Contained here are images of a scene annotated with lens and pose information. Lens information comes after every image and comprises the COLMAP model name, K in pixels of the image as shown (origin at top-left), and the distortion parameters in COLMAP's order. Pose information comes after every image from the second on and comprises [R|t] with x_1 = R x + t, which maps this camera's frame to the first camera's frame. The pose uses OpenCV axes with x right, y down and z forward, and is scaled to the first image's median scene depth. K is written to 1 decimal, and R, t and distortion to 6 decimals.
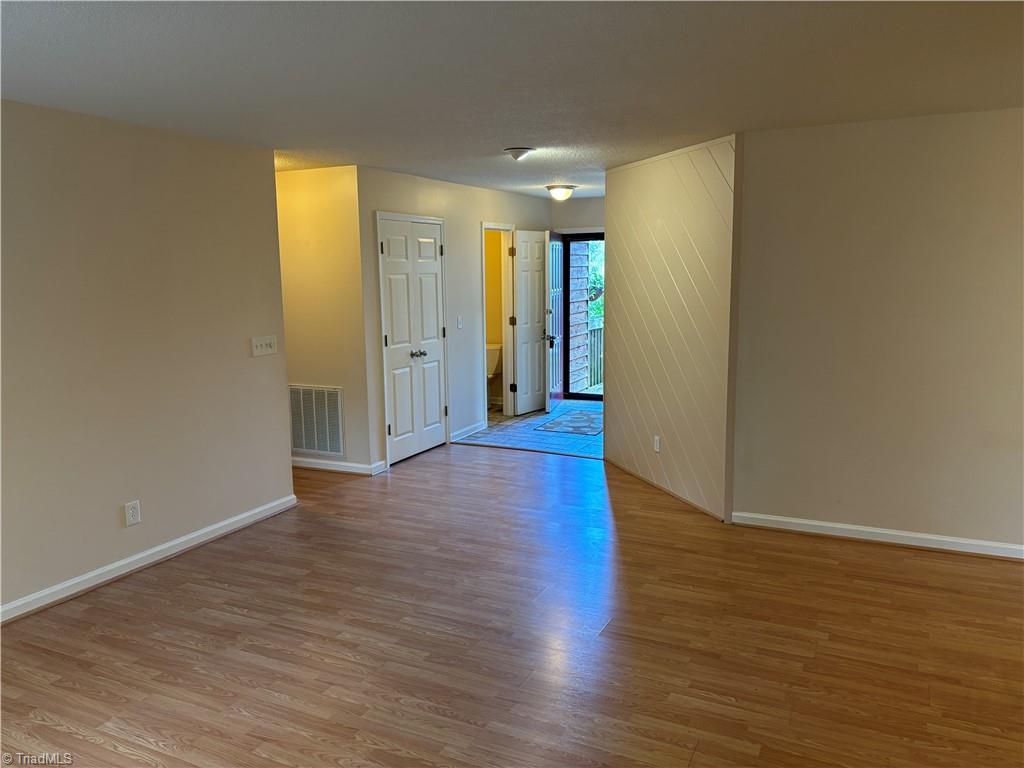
lens RADIAL K [[769.4, 0, 513.8], [0, 769.4, 388.3], [0, 0, 1]] dist [0.041333, -0.001507]
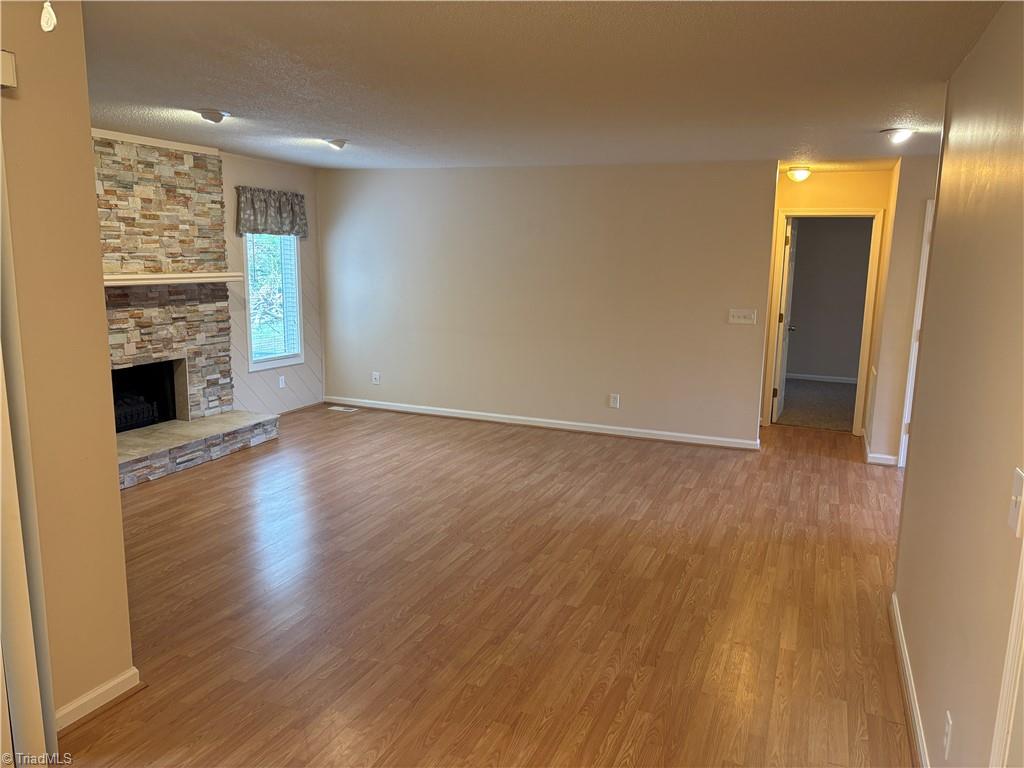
lens RADIAL K [[769.4, 0, 513.8], [0, 769.4, 388.3], [0, 0, 1]] dist [0.041333, -0.001507]
pose [[0.065657, 0.183446, -0.980835, 1.296548], [-0.173060, 0.970153, 0.169863, -0.127289], [0.982720, 0.158590, 0.095445, 0.725902]]
